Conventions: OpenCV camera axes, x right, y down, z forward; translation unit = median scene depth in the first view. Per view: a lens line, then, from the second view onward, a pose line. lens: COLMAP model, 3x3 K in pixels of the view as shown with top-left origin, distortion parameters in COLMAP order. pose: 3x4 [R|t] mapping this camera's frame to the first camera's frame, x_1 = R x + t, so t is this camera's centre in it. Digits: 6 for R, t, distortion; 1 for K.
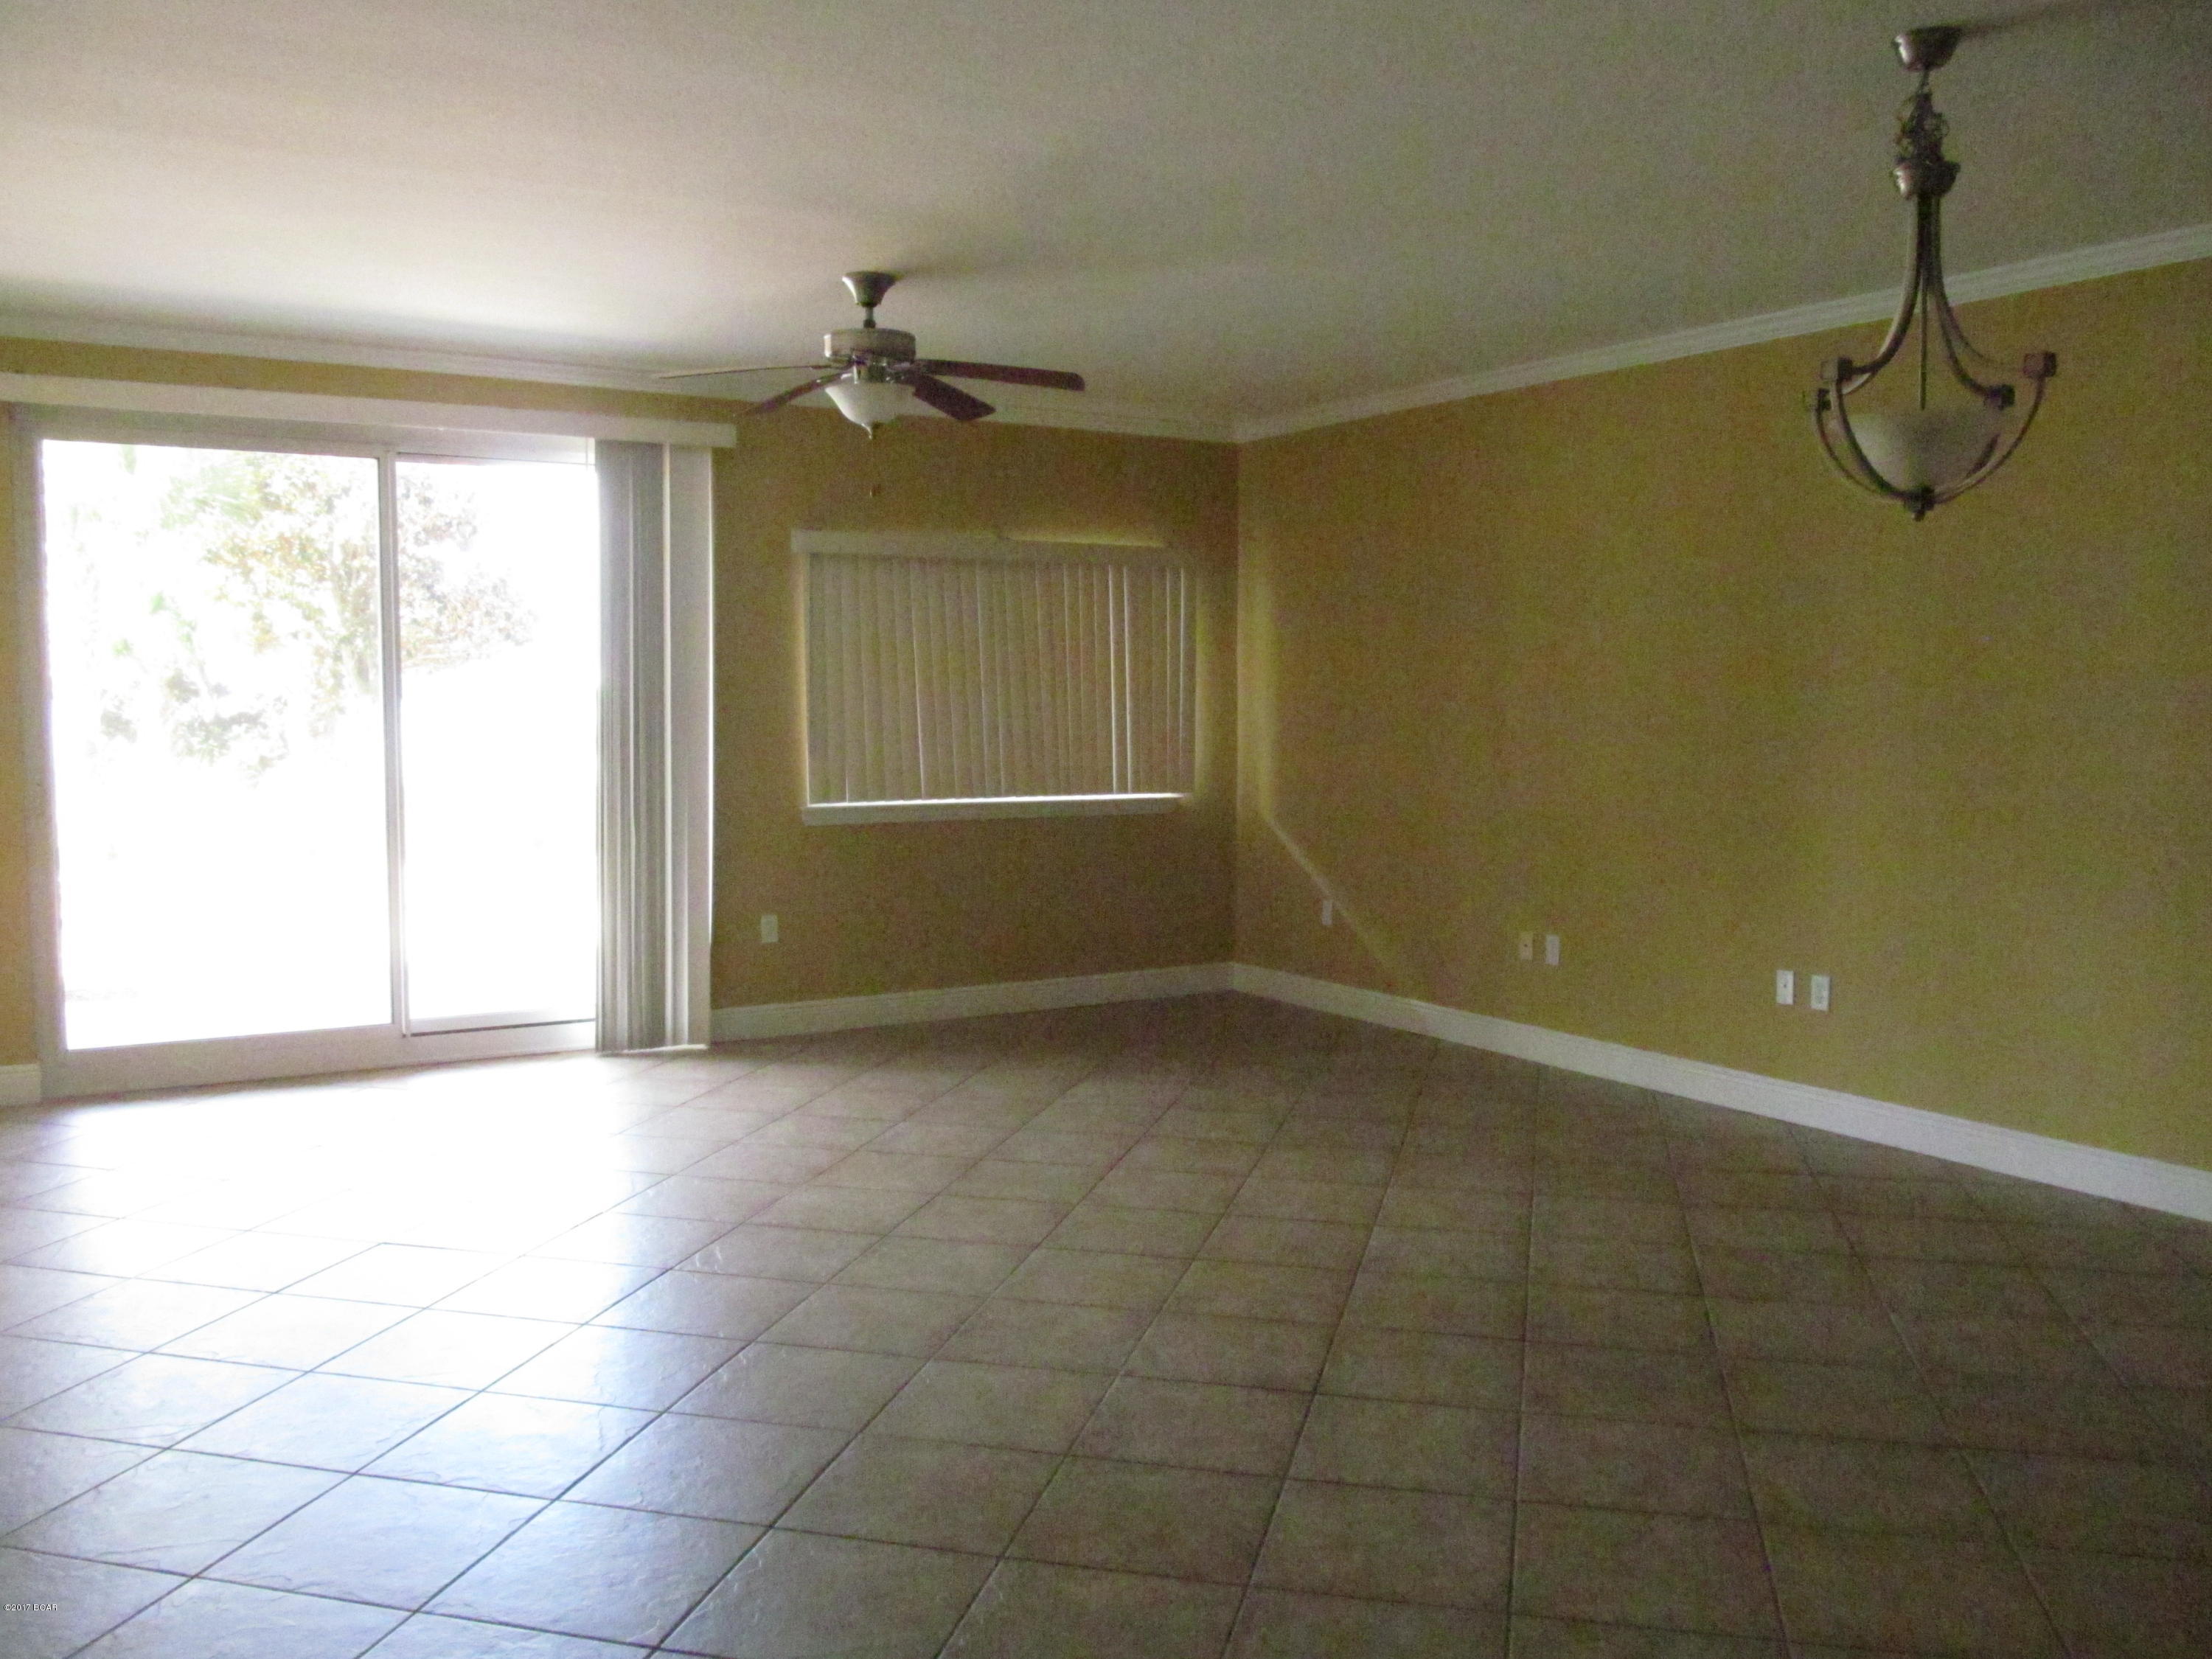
lens RADIAL K [[1838.7, 0, 1143.7], [0, 1838.7, 826.8], [0, 0, 1]] dist [-0.056462, 0.017624]
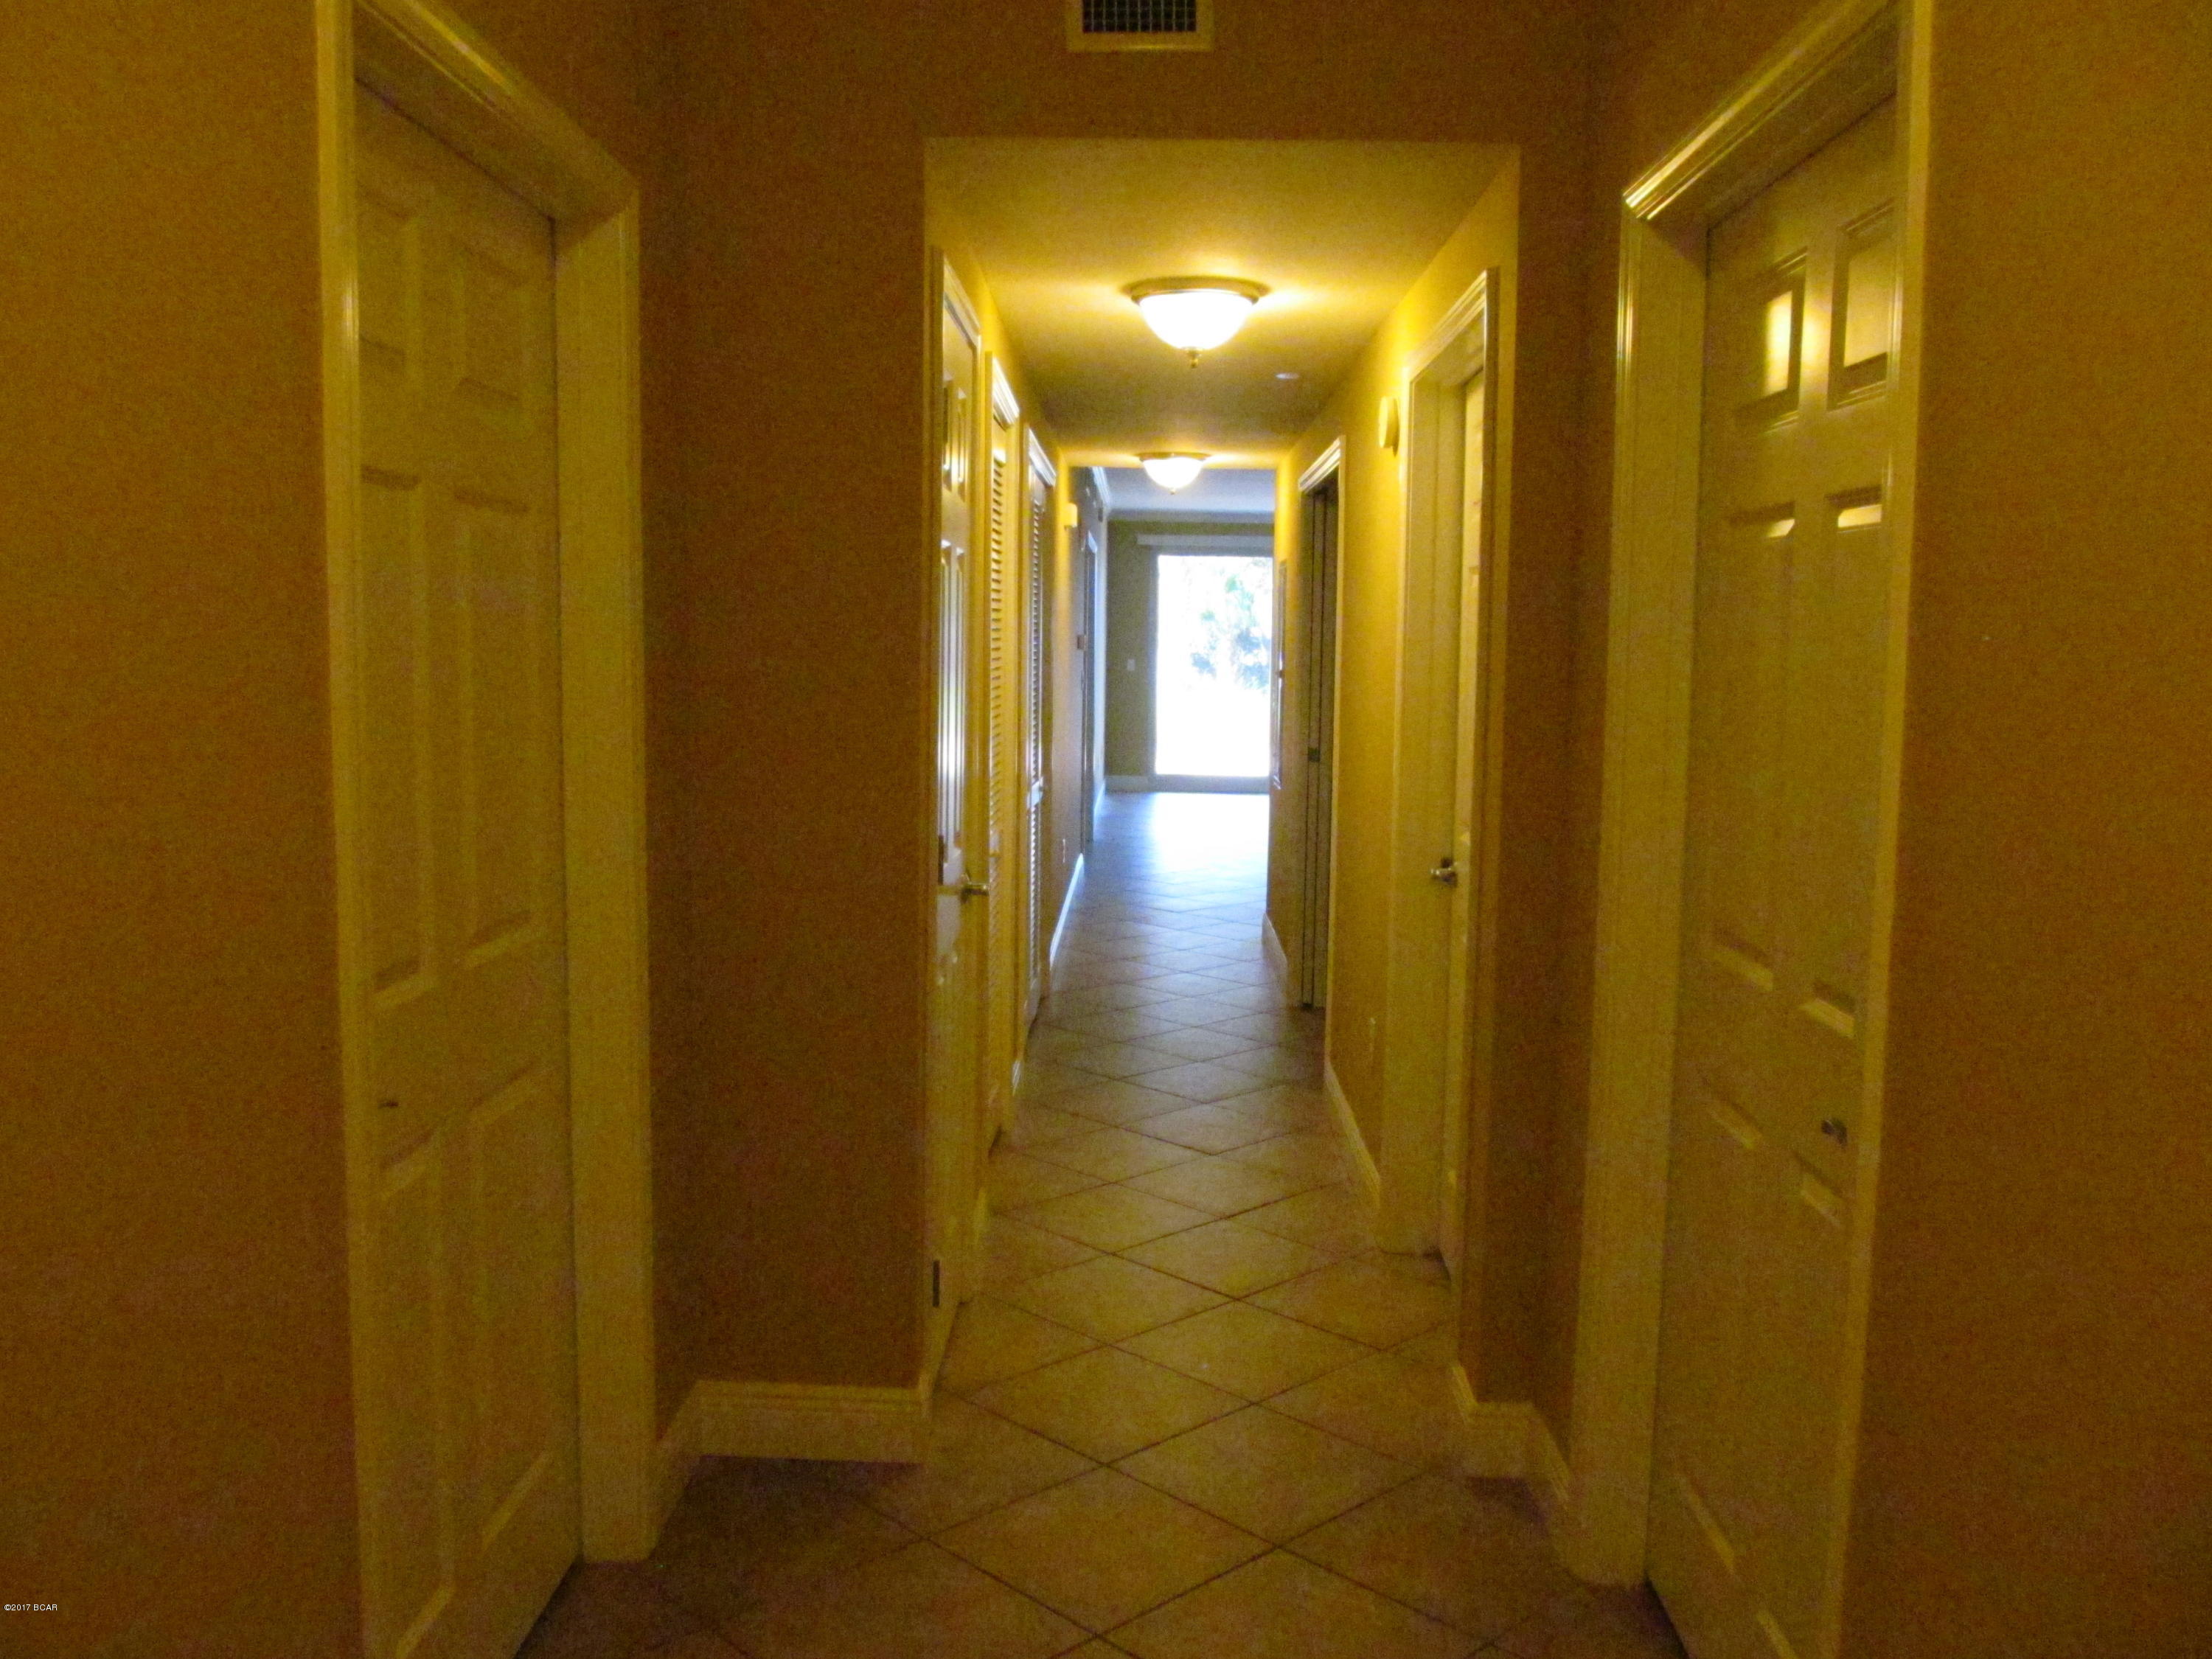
lens RADIAL K [[1838.7, 0, 1143.7], [0, 1838.7, 826.8], [0, 0, 1]] dist [-0.056462, 0.017624]
pose [[0.845907, 0.056284, -0.530352, 0.255047], [-0.045061, 0.998403, 0.034085, 0.033660], [0.531423, -0.004935, 0.847092, -0.400414]]
